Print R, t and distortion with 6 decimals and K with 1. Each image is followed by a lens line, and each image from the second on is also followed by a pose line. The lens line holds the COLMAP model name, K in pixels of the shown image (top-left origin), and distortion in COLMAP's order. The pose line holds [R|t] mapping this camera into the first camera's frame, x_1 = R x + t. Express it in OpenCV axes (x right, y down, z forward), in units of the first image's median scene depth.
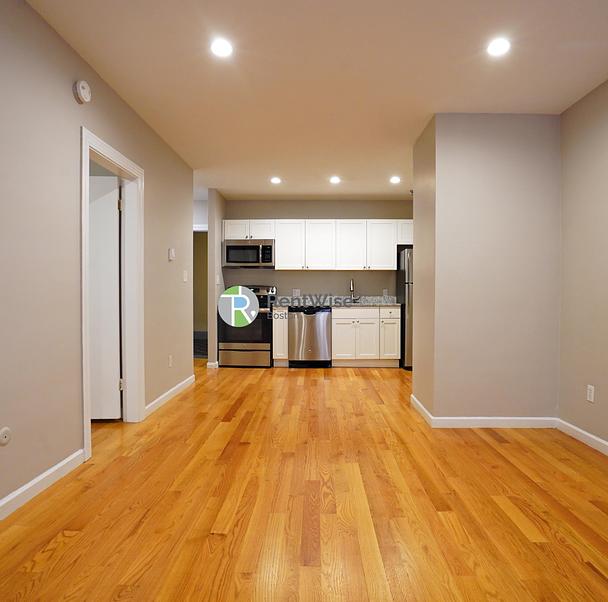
lens RADIAL K [[422.7, 0, 299.9], [0, 422.7, 301.7], [0, 0, 1]] dist [-0.067302, 0.030786]
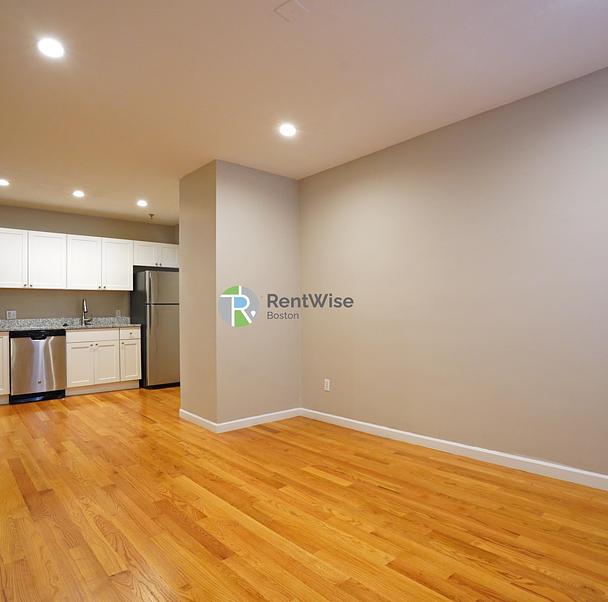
lens RADIAL K [[422.7, 0, 303.7], [0, 422.7, 306.5], [0, 0, 1]] dist [-0.067302, 0.030786]
pose [[0.728139, -0.002089, 0.685426, -0.246843], [0.023018, 0.999506, -0.021406, -0.011424], [-0.685043, 0.031363, 0.727828, -0.000085]]
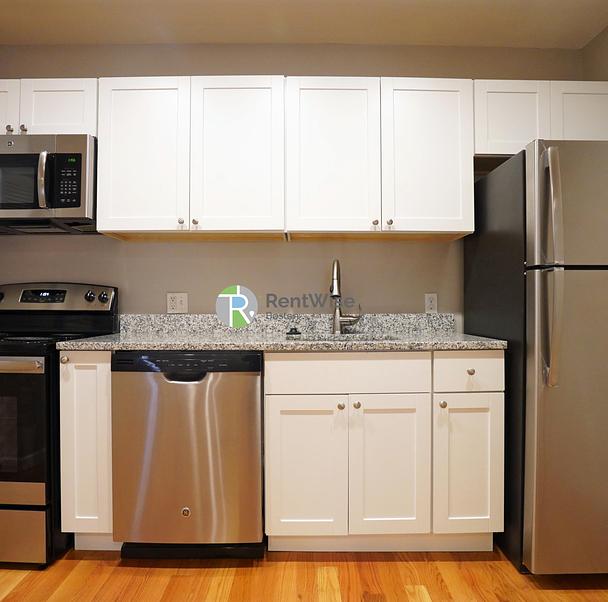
lens RADIAL K [[422.7, 0, 304.5], [0, 422.7, 305.9], [0, 0, 1]] dist [-0.067302, 0.030786]
pose [[0.999277, -0.001977, 0.037956, 0.139135], [0.002676, 0.999827, -0.018383, -0.021508], [-0.037913, 0.018472, 0.999110, 1.086405]]
